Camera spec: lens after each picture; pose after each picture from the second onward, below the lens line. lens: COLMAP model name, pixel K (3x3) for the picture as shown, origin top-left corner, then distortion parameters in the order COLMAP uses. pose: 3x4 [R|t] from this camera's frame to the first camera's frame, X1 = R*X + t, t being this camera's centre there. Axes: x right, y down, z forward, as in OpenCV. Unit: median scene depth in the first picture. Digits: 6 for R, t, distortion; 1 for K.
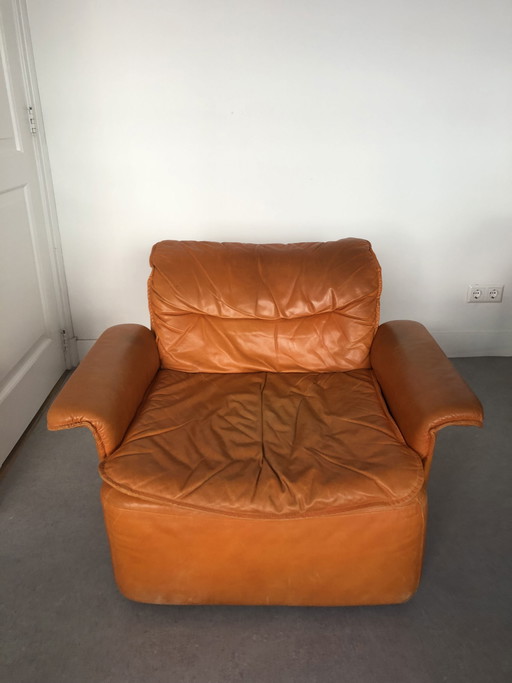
lens RADIAL K [[552.0, 0, 254.1], [0, 552.0, 344.6], [0, 0, 1]] dist [-0.022762, -0.064202]
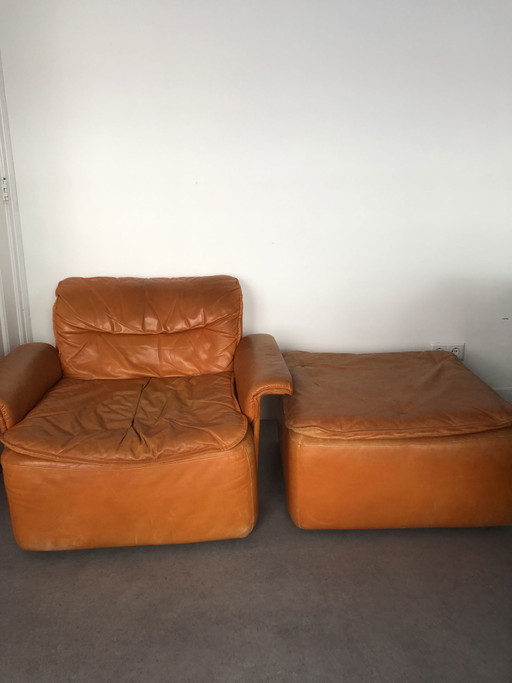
lens RADIAL K [[552.0, 0, 262.3], [0, 552.0, 337.3], [0, 0, 1]] dist [-0.022762, -0.064202]
pose [[0.992144, -0.019673, 0.123541, 0.147529], [0.033945, 0.992842, -0.114512, 0.138184], [-0.120404, 0.117806, 0.985710, -0.303336]]
